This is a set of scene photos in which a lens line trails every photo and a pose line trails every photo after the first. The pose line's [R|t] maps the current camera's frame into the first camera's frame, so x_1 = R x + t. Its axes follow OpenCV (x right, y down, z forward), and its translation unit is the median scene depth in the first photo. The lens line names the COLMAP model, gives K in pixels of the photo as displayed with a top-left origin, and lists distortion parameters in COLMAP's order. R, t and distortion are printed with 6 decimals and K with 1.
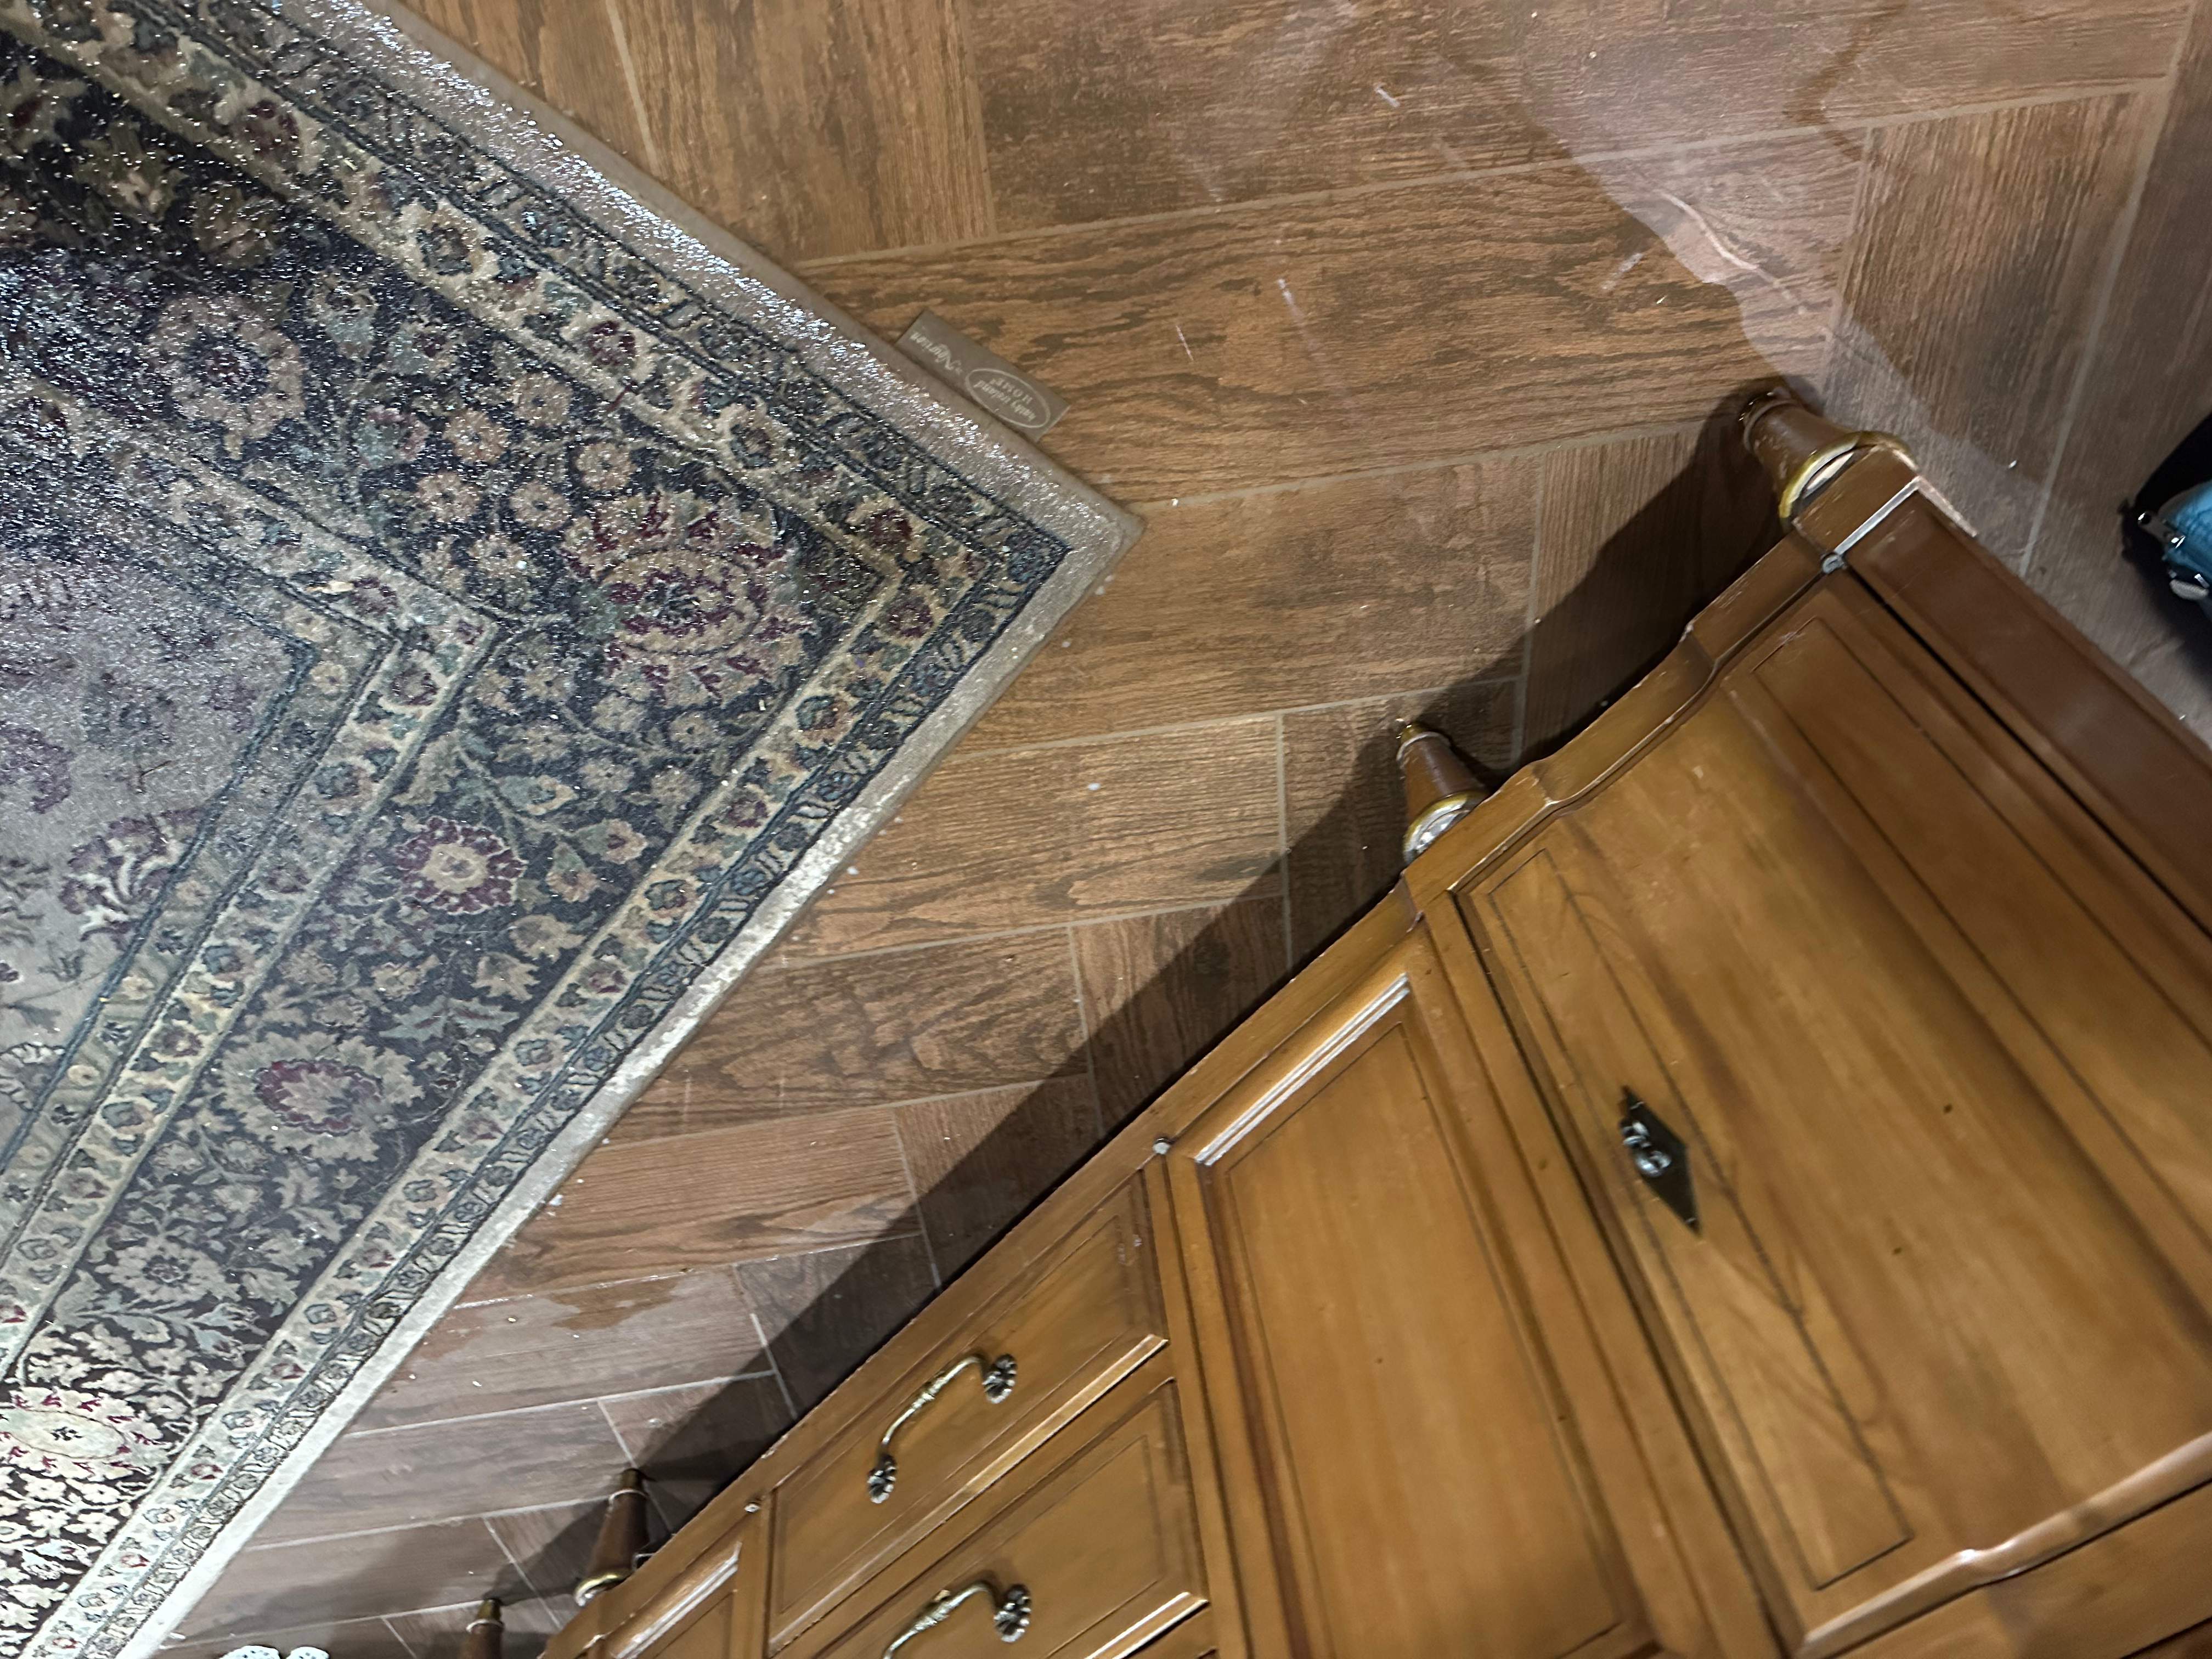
lens RADIAL K [[1546.6, 0, 1111.9], [0, 1546.6, 842.5], [0, 0, 1]] dist [0.025791, -0.034714]
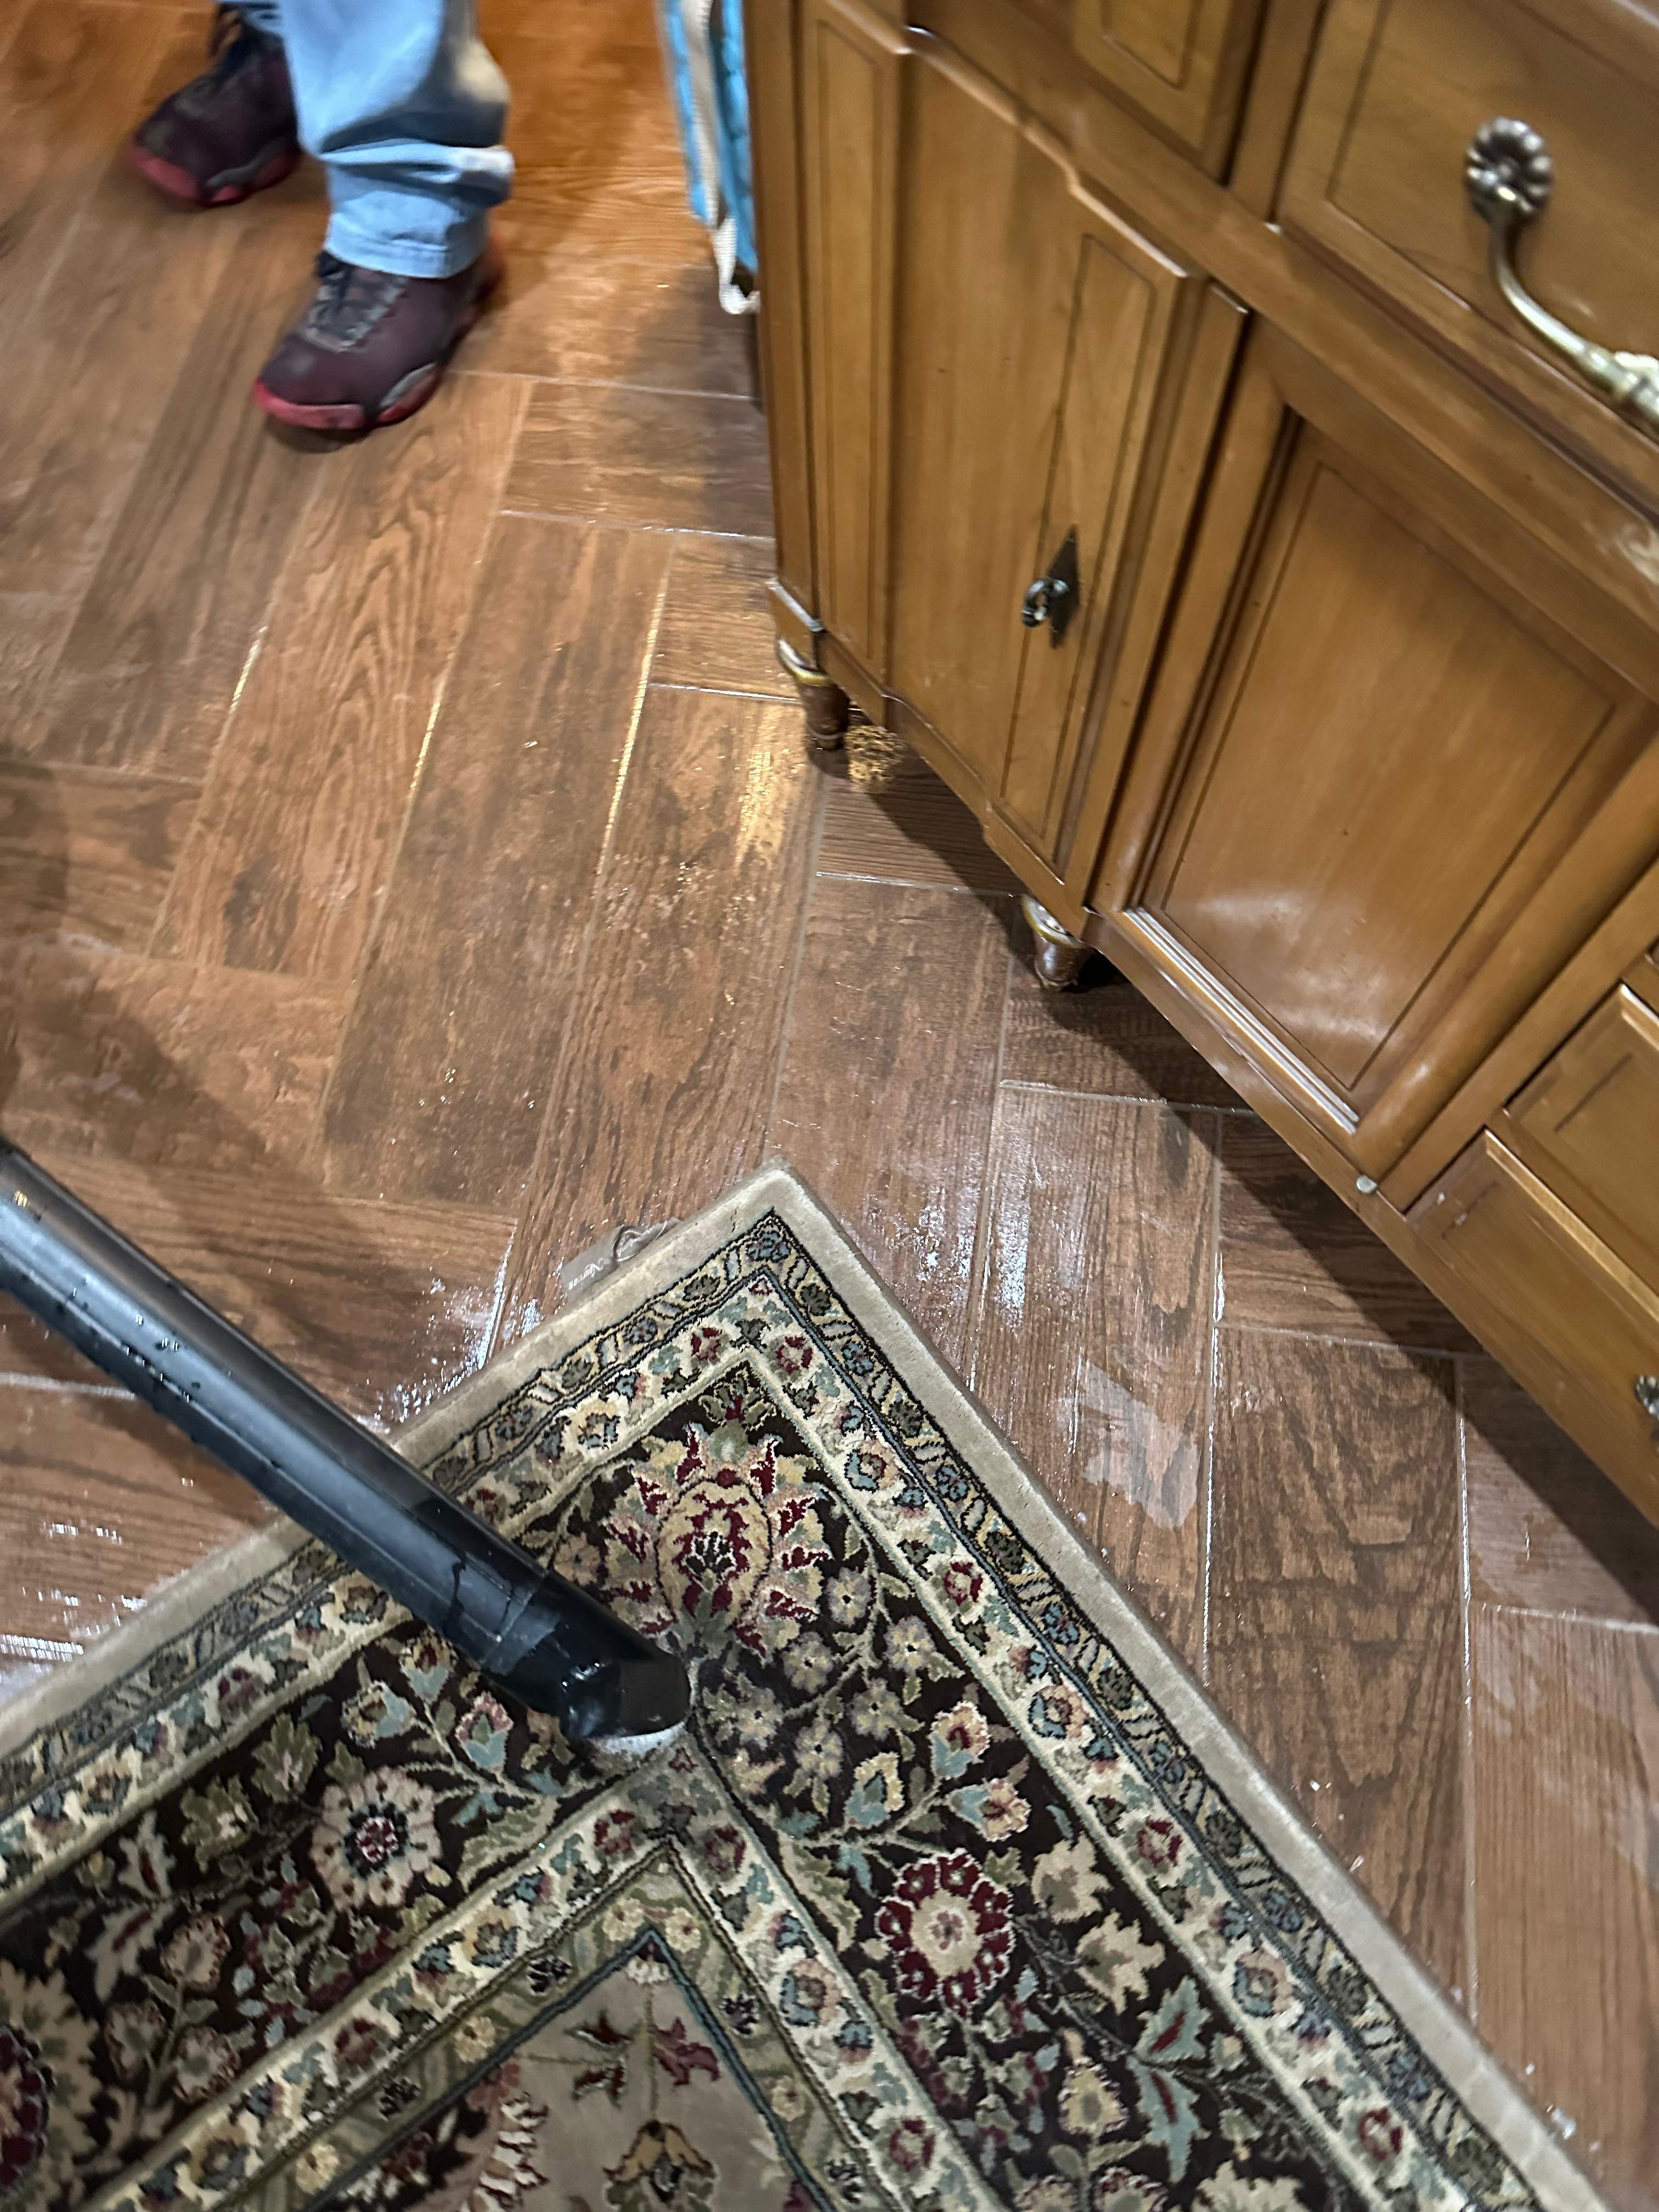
lens RADIAL K [[1546.6, 0, 842.3], [0, 1546.6, 1084.6], [0, 0, 1]] dist [0.025791, -0.034714]
pose [[0.219910, -0.927633, 0.301890, -0.247476], [0.749577, -0.037372, -0.660861, 0.556776], [0.624319, 0.371619, 0.687114, 0.169776]]
